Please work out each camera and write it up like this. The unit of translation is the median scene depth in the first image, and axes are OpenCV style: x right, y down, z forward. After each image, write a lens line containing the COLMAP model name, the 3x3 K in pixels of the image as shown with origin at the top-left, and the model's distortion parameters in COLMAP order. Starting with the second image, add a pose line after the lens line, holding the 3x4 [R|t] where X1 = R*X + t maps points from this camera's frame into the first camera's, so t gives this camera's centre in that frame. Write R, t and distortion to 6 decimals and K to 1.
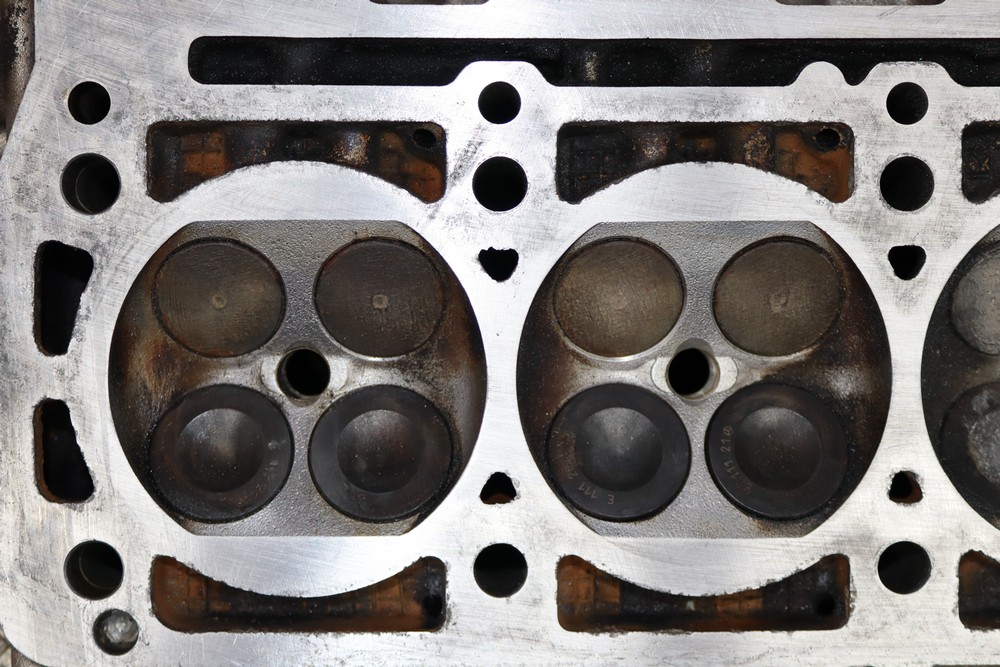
lens RADIAL K [[1504.9, 0, 507.3], [0, 1504.9, 357.5], [0, 0, 1]] dist [0.025238, 0.000000]
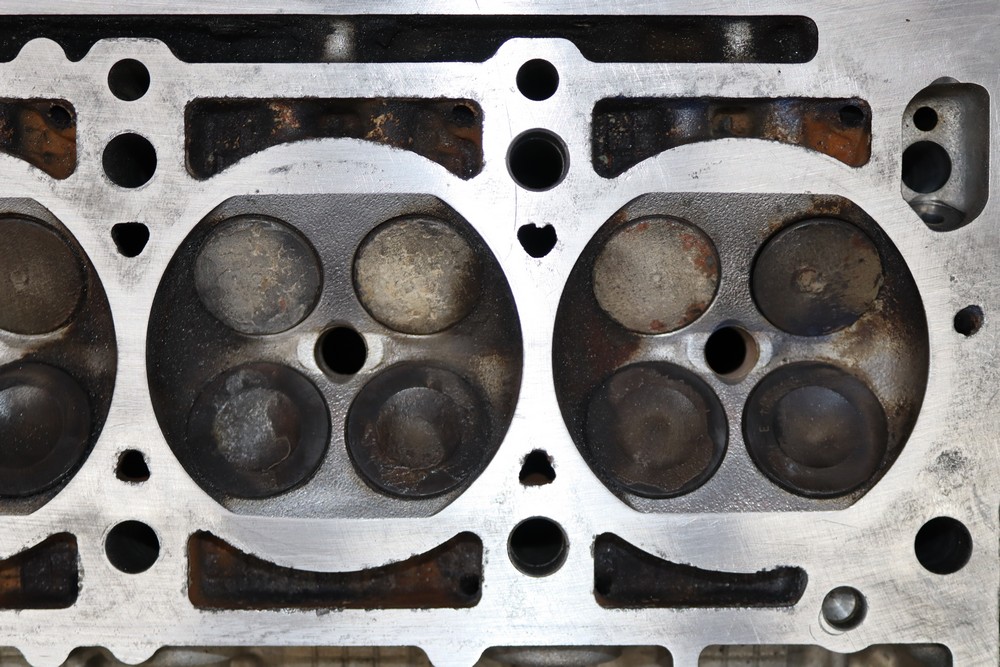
lens RADIAL K [[1504.9, 0, 497.4], [0, 1504.9, 329.0], [0, 0, 1]] dist [0.025238, 0.000000]
pose [[0.998053, 0.006513, -0.062025, 0.564316], [-0.006718, 0.999973, -0.003085, -0.002855], [0.062003, 0.003496, 0.998070, 0.023385]]
